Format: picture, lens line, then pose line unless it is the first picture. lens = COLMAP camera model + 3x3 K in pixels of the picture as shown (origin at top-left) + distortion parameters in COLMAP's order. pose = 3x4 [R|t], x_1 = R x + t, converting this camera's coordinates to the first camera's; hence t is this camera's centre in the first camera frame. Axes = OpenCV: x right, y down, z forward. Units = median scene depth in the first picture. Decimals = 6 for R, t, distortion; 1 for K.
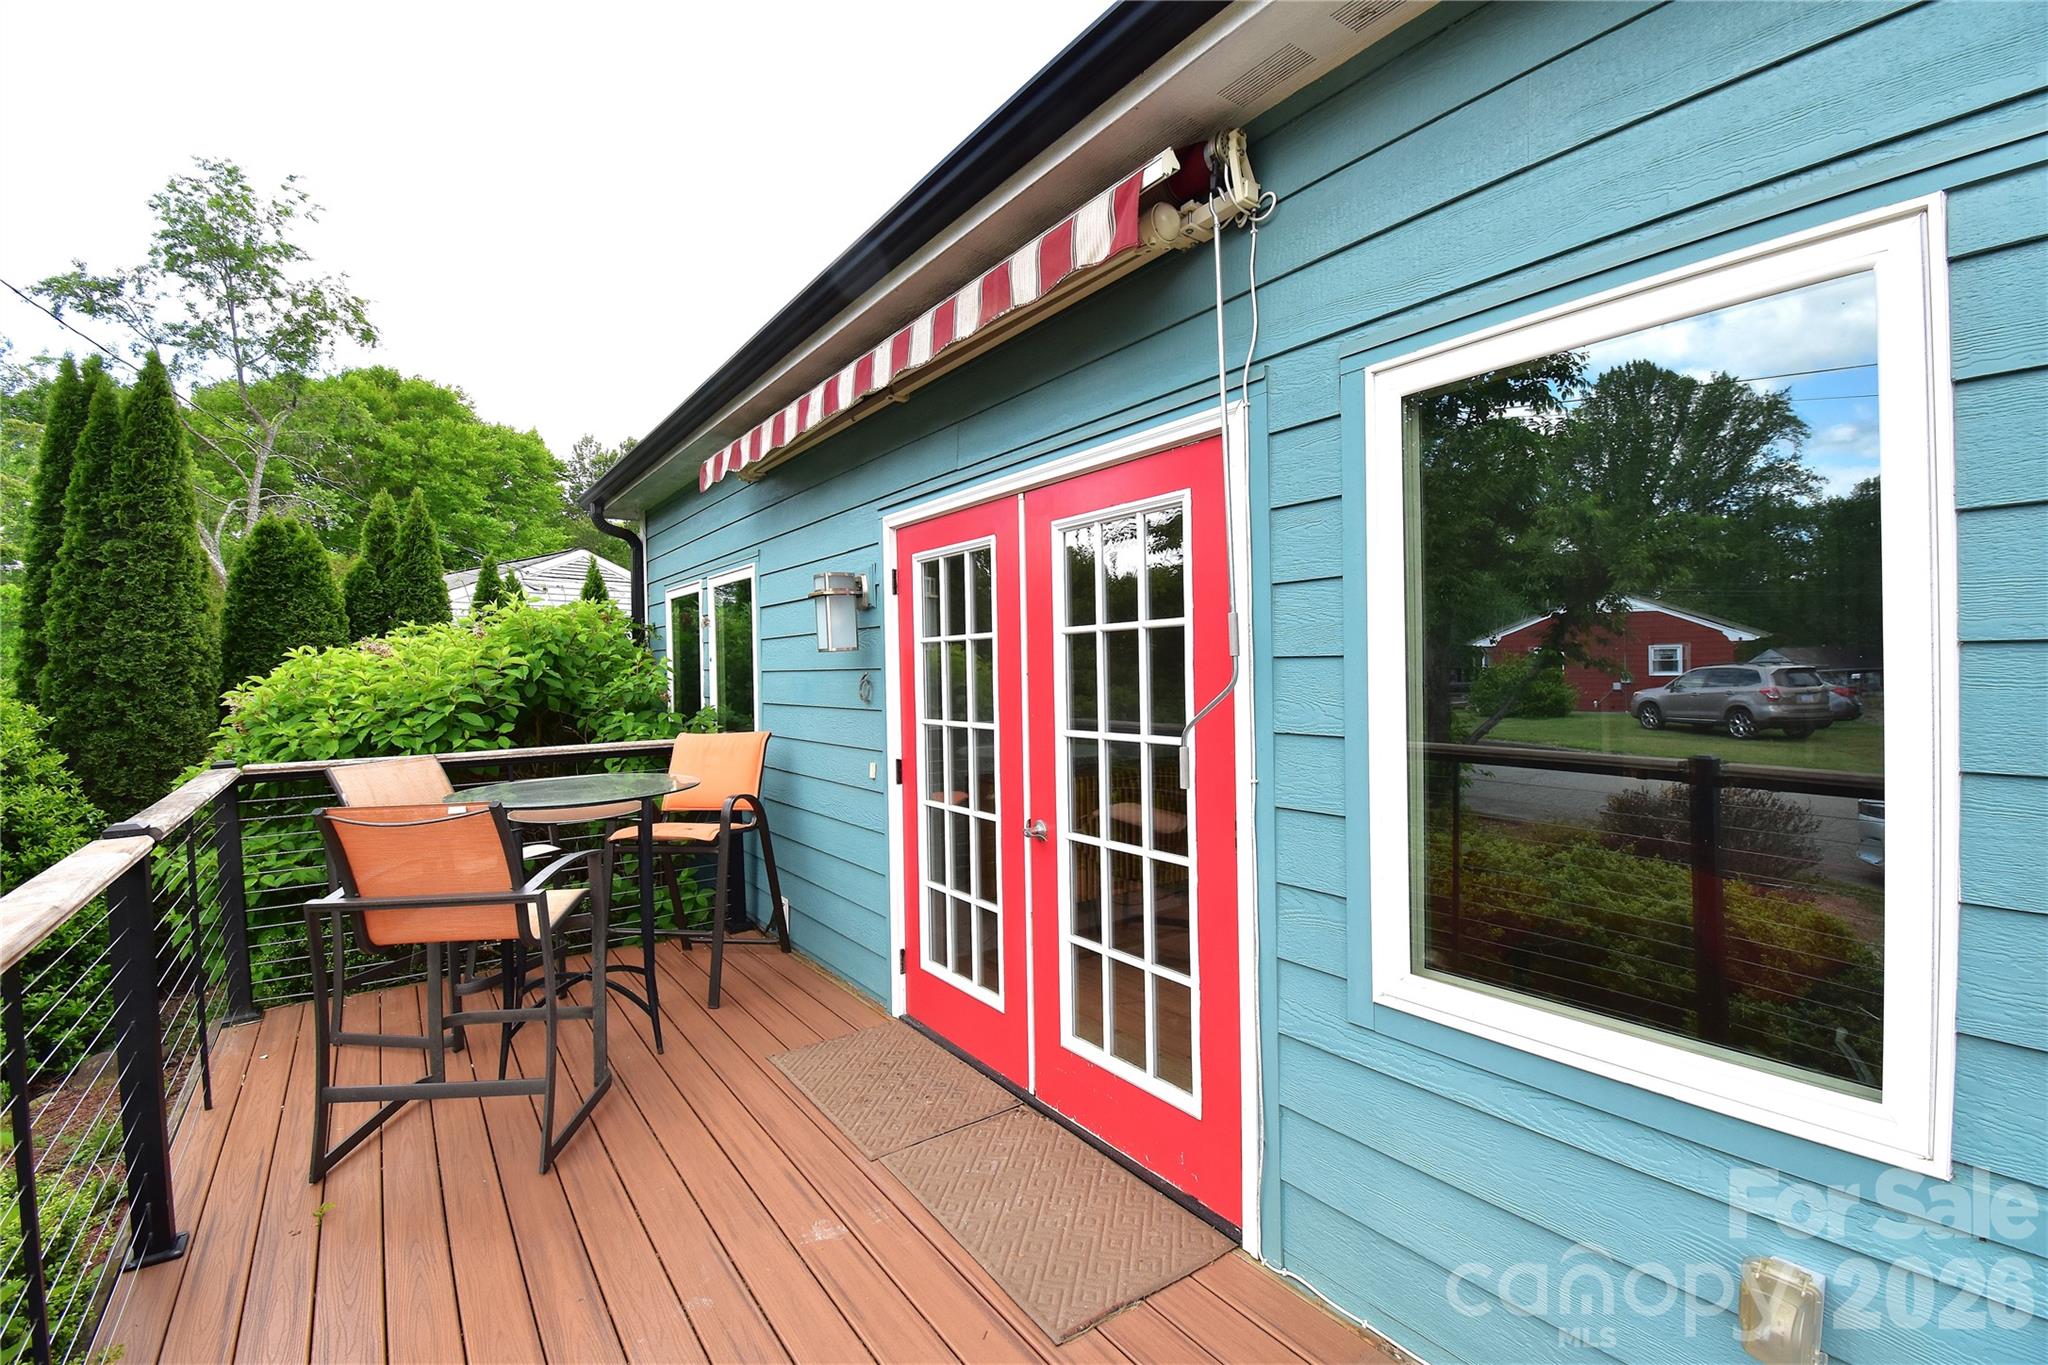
lens RADIAL K [[913.0, 0, 1033.5], [0, 913.0, 677.4], [0, 0, 1]] dist [0.015945, -0.021562]
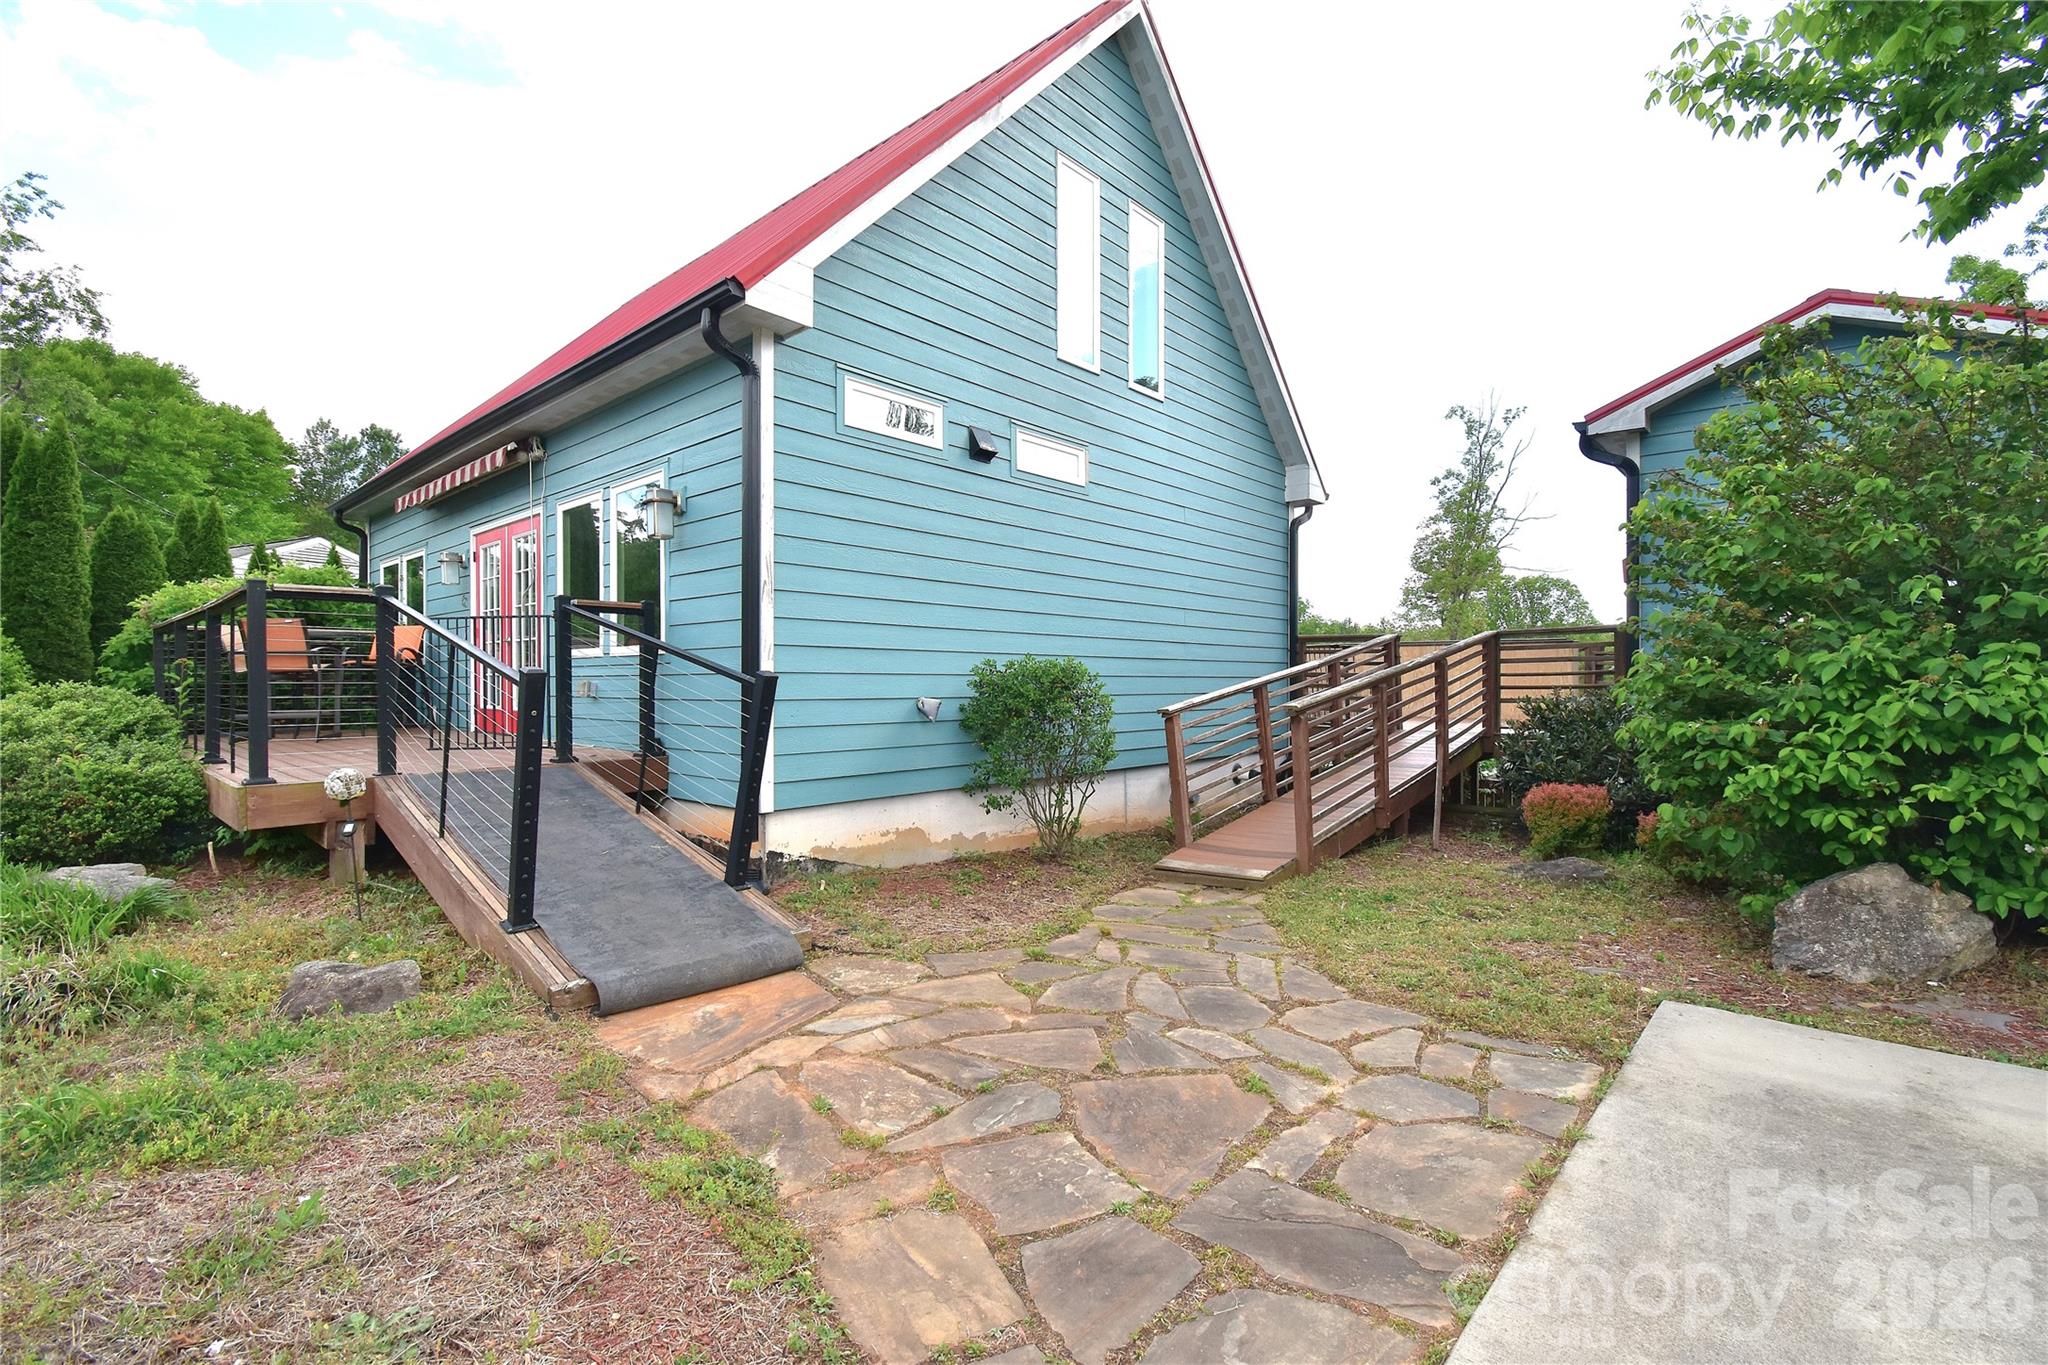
lens RADIAL K [[913.0, 0, 1033.5], [0, 913.0, 677.4], [0, 0, 1]] dist [0.015945, -0.021562]
pose [[0.977049, 0.015833, 0.212423, 0.447356], [-0.012841, 0.999798, -0.015458, 0.133810], [-0.212625, 0.012375, 0.977055, -0.971262]]
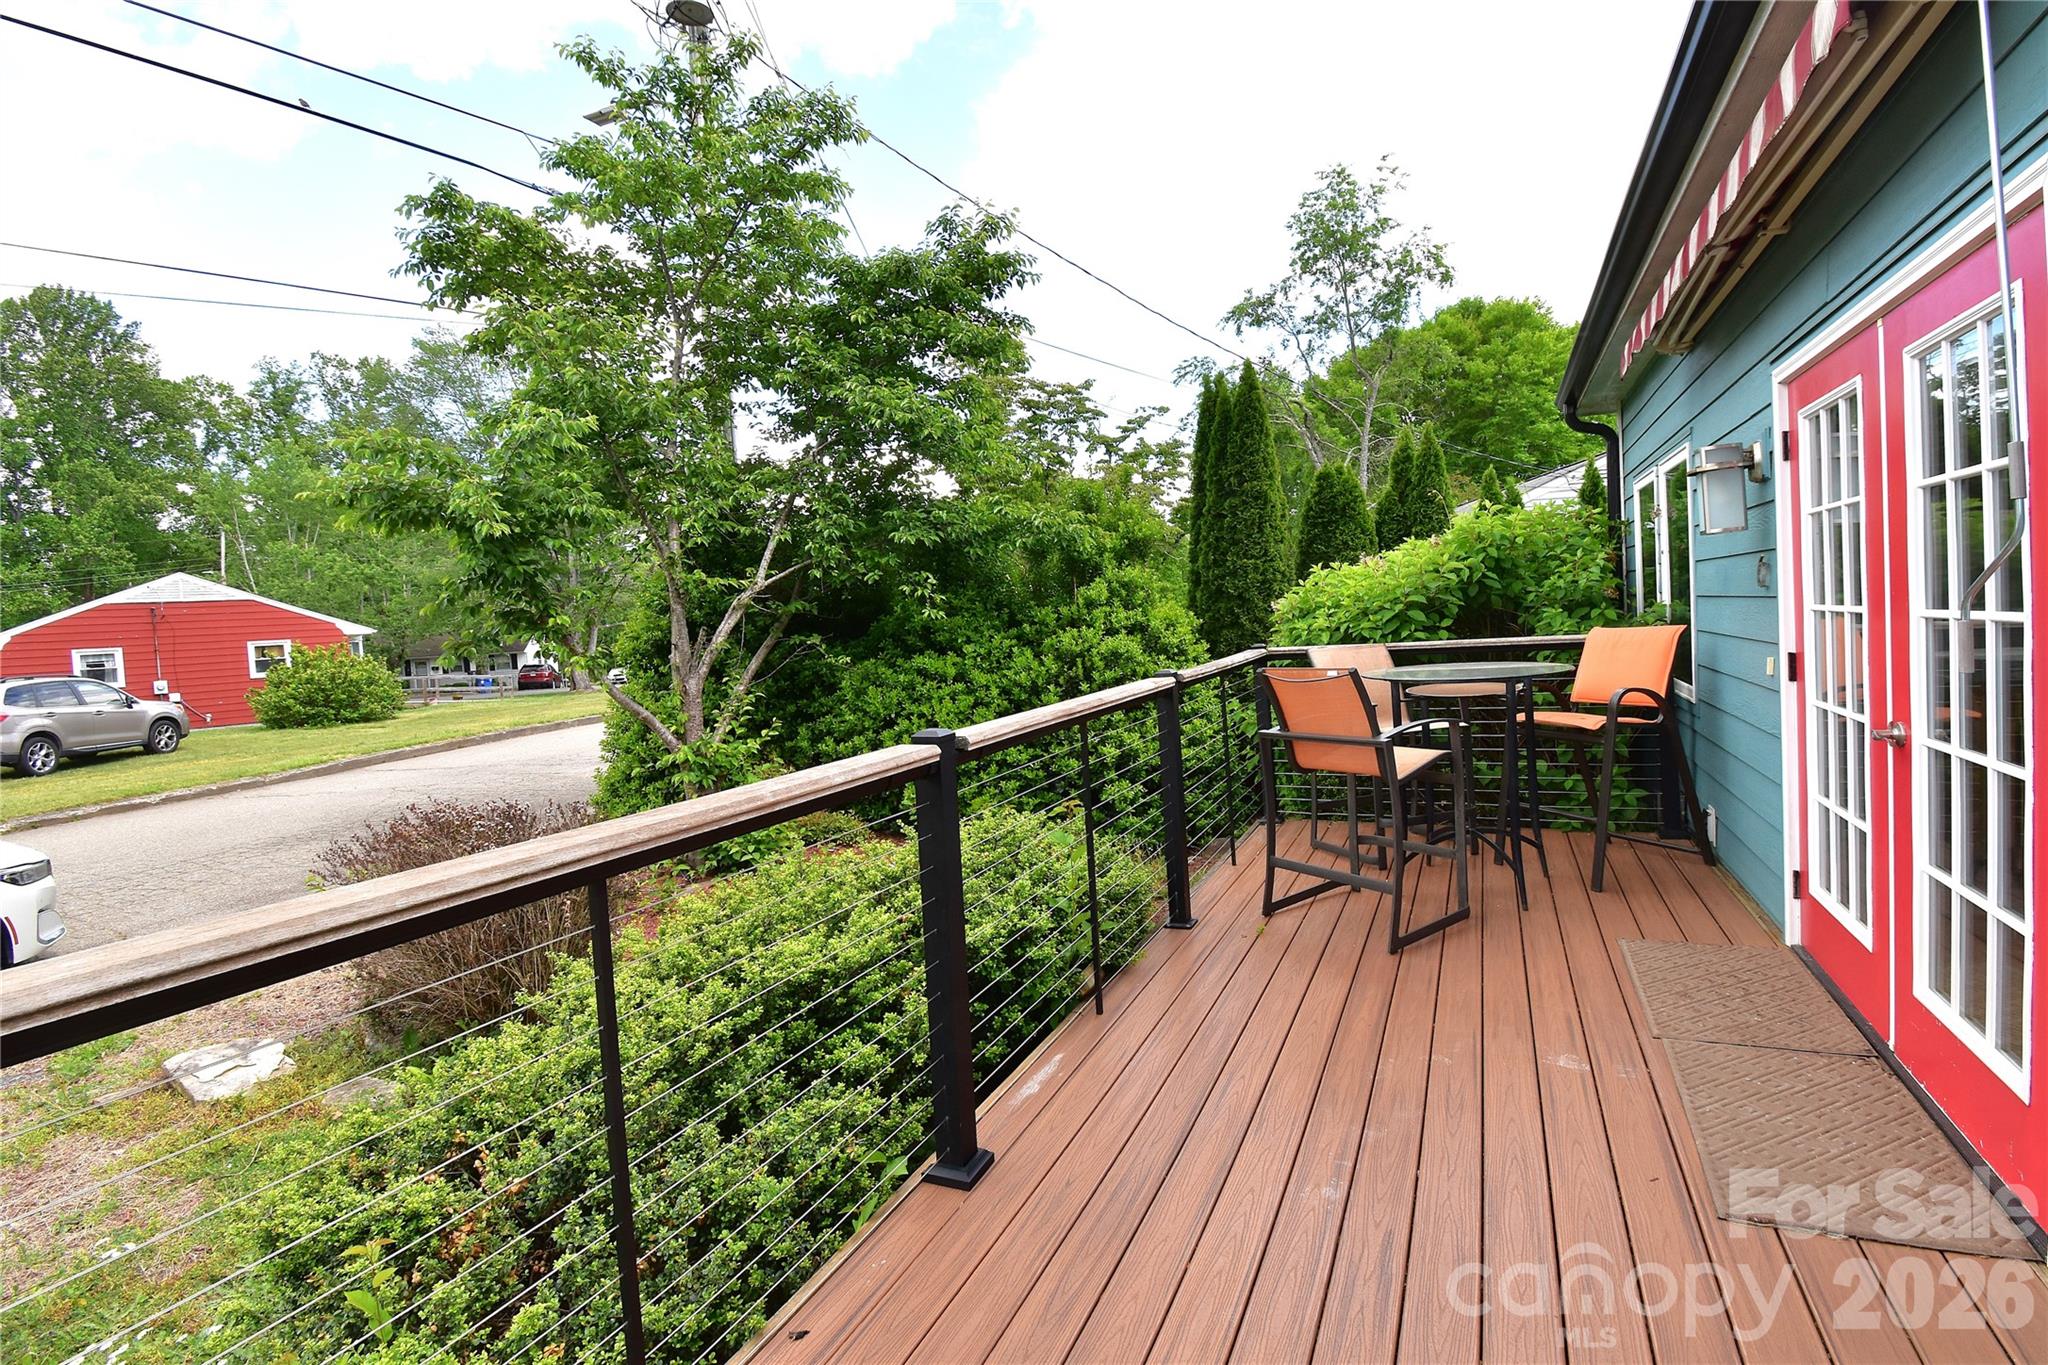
lens RADIAL K [[956.7, 0, 1034.3], [0, 956.7, 660.2], [0, 0, 1]] dist [-0.000052, -0.025575]
pose [[0.488204, 0.028717, -0.872257, 0.153626], [0.037218, 0.997864, 0.053683, 0.011983], [0.871935, -0.058671, 0.486093, -0.031970]]
